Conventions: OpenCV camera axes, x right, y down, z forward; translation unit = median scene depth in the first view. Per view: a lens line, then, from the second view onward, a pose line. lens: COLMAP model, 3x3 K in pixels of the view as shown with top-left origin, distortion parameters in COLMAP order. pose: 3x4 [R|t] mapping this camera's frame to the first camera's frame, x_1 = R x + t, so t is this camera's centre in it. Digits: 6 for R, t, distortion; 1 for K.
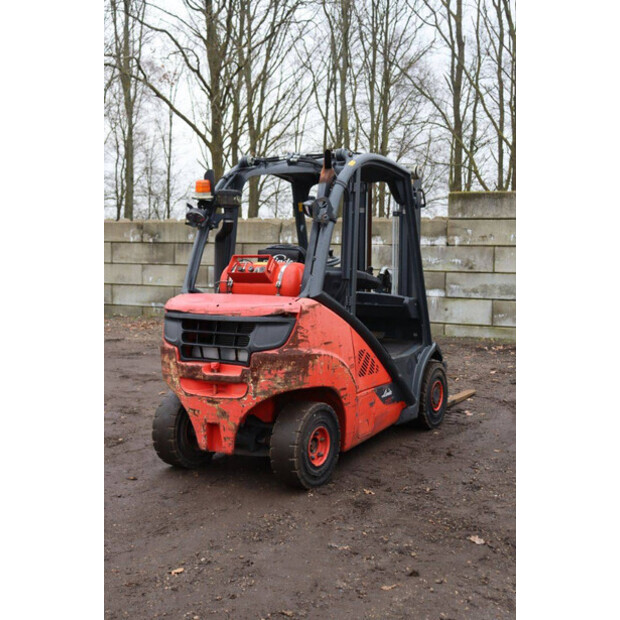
lens RADIAL K [[837.0, 0, 310.6], [0, 837.0, 312.5], [0, 0, 1]] dist [0.068380, 0.000000]
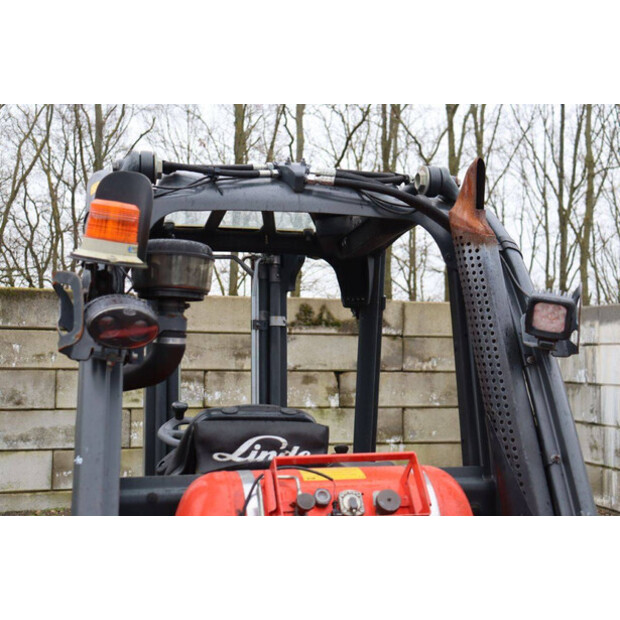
lens RADIAL K [[891.8, 0, 327.5], [0, 891.8, 303.7], [0, 0, 1]] dist [0.063286, 0.000000]
pose [[0.710546, 0.039926, 0.702517, -0.313428], [0.055851, 0.992039, -0.112870, -0.088521], [-0.701430, 0.119435, 0.702660, 0.780458]]
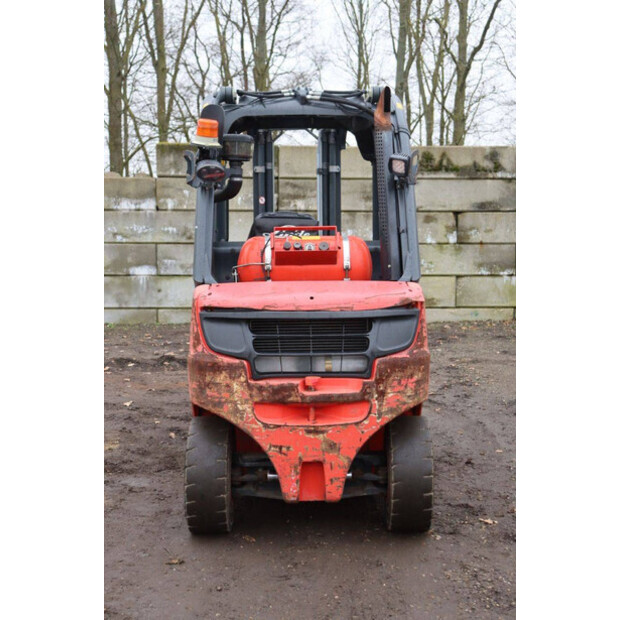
lens RADIAL K [[1015.1, 0, 308.8], [0, 1015.1, 310.3], [0, 0, 1]] dist [0.117230, 0.000000]
pose [[0.848774, -0.059718, 0.525373, -0.546451], [0.049147, 0.998210, 0.034064, -0.026294], [-0.526467, -0.003092, 0.850190, 0.248341]]
